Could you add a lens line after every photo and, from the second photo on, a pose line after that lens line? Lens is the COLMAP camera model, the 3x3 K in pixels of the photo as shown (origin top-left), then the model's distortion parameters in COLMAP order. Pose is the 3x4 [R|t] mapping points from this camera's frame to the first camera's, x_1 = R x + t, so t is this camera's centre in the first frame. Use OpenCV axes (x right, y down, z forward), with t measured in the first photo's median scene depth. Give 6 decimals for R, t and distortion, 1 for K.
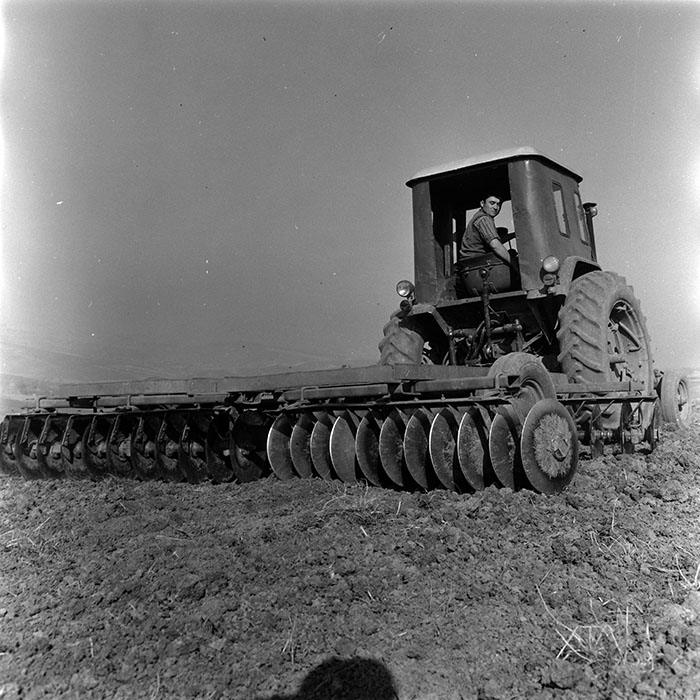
lens RADIAL K [[1136.9, 0, 350.0], [0, 1136.9, 350.0], [0, 0, 1]] dist [0.070658, 0.115096]
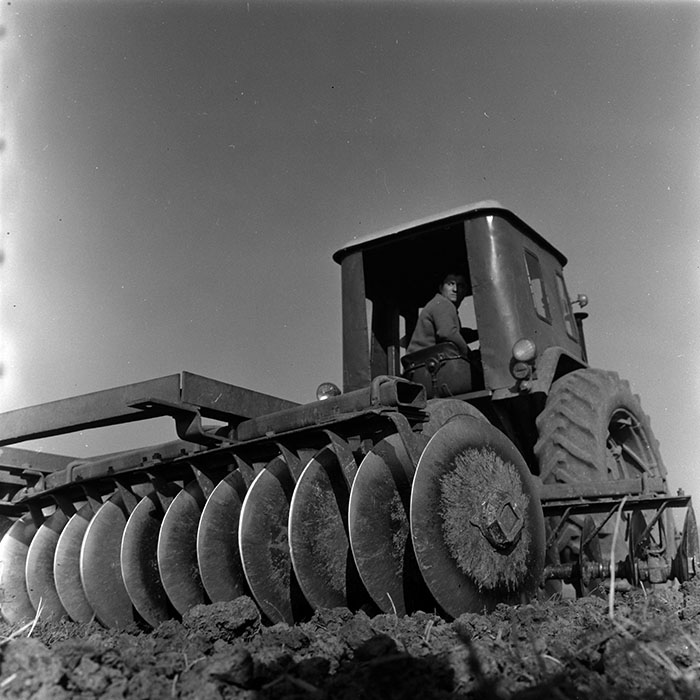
lens RADIAL K [[1136.9, 0, 350.0], [0, 1136.9, 350.0], [0, 0, 1]] dist [0.070658, 0.115096]
pose [[0.999956, 0.009261, -0.001733, 0.068089], [-0.009422, 0.983073, -0.182973, 0.056284], [0.000009, 0.182981, 0.983116, 0.296058]]
